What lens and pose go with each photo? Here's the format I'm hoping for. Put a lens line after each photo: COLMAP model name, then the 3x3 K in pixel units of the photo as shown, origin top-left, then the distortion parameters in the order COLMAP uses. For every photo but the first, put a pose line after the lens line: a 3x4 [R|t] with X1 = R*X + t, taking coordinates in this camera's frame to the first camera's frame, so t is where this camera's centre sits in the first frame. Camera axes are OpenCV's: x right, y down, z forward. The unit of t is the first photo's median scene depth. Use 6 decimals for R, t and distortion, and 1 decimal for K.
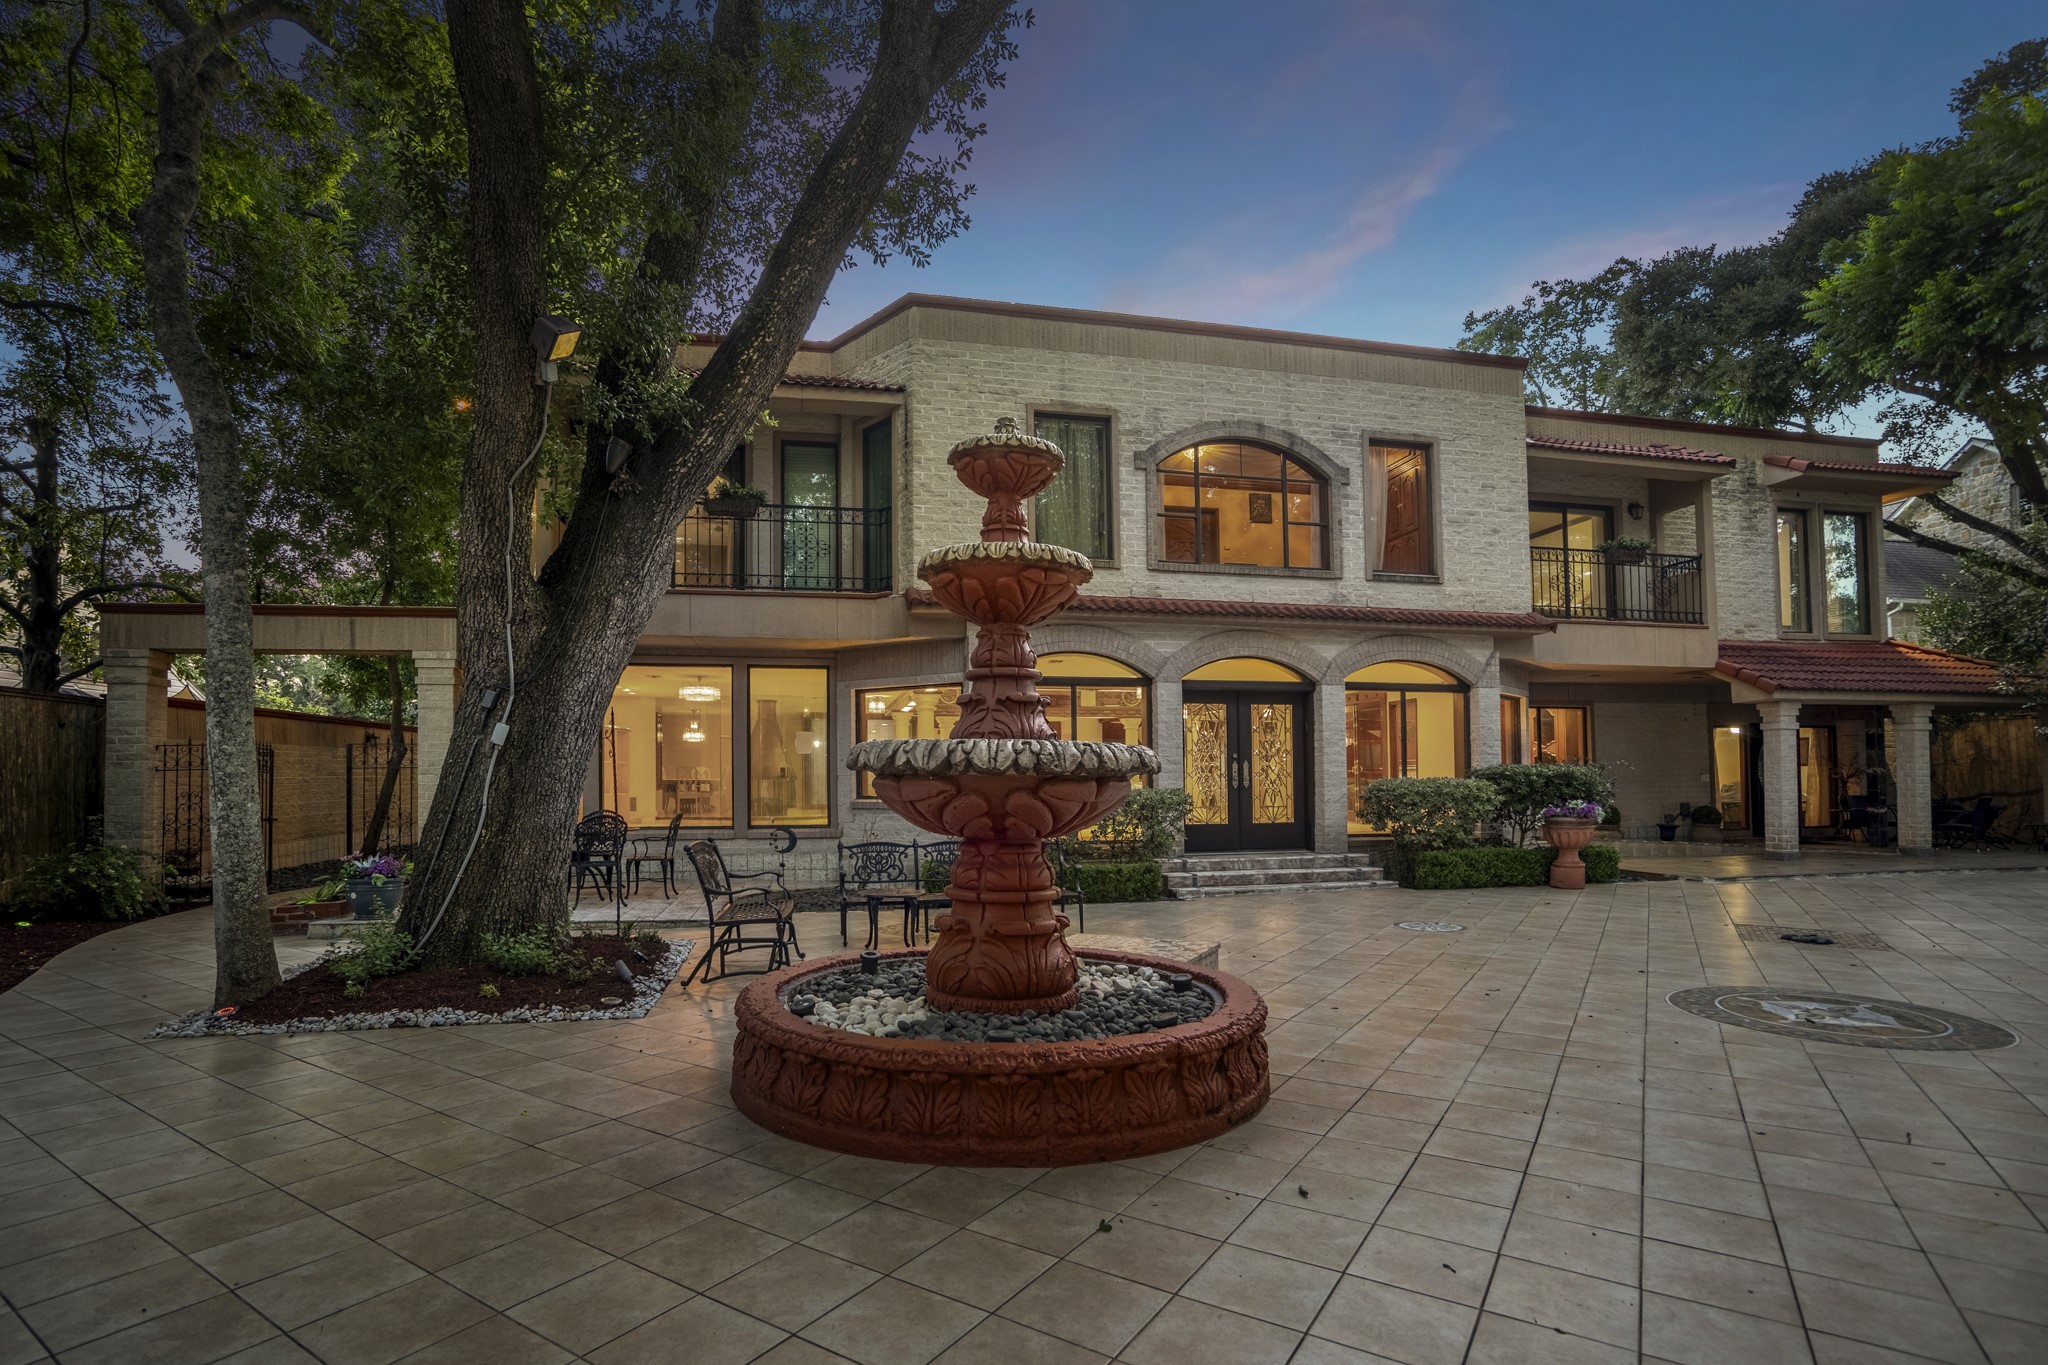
lens RADIAL K [[969.1, 0, 1013.5], [0, 969.1, 725.4], [0, 0, 1]] dist [-0.021533, -0.000313]
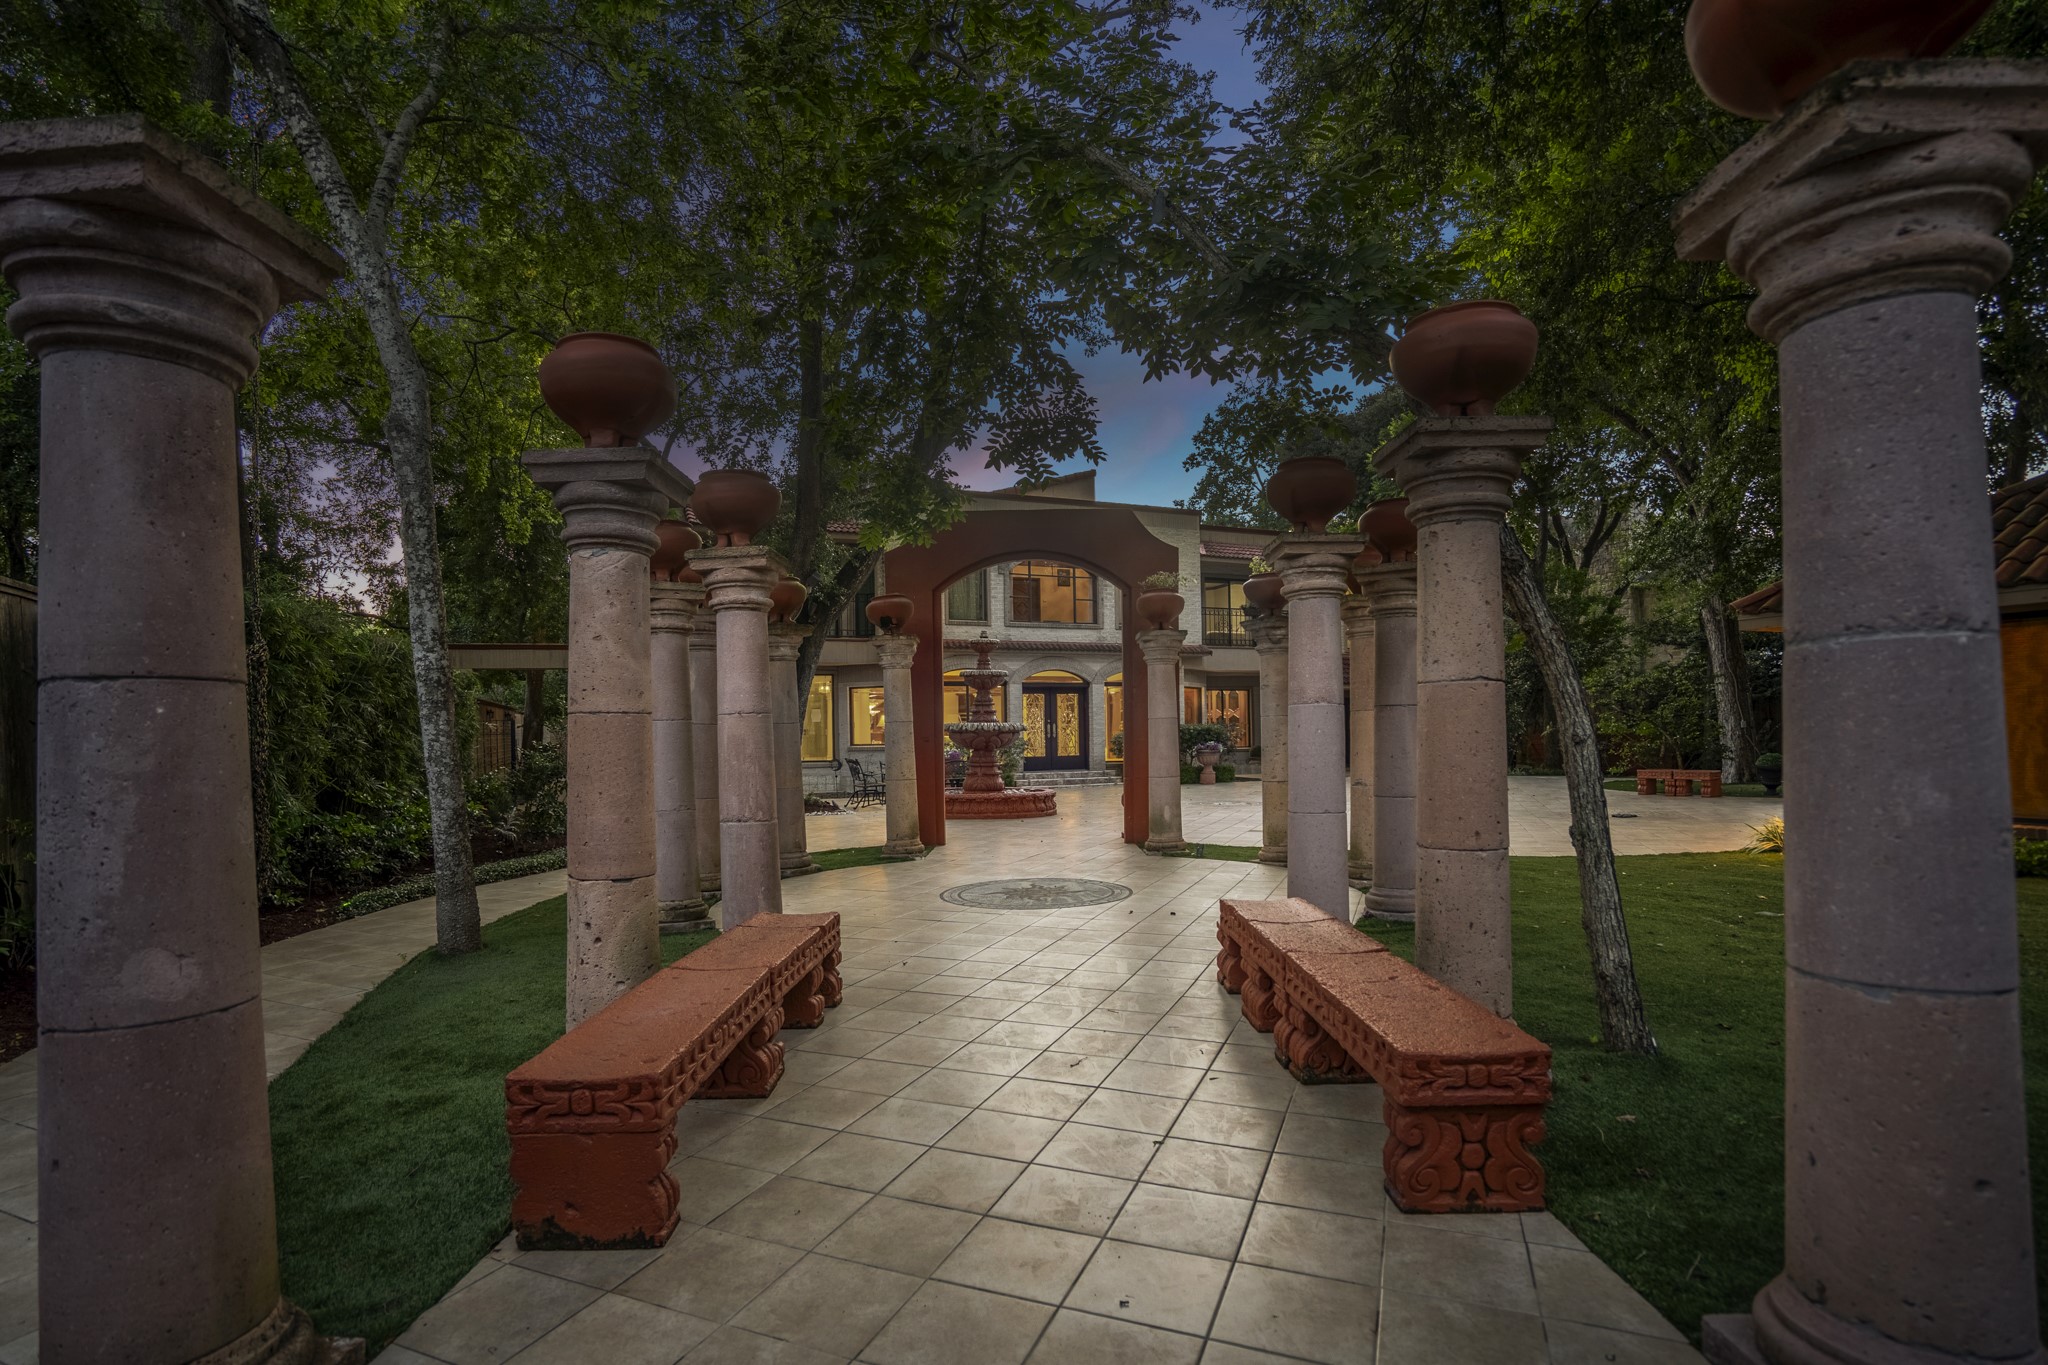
lens RADIAL K [[969.1, 0, 1013.5], [0, 969.1, 725.4], [0, 0, 1]] dist [-0.021533, -0.000313]
pose [[0.982578, -0.009016, 0.185630, -0.202400], [0.000886, 0.999038, 0.043837, -0.045652], [-0.185847, -0.042909, 0.981641, -0.898360]]
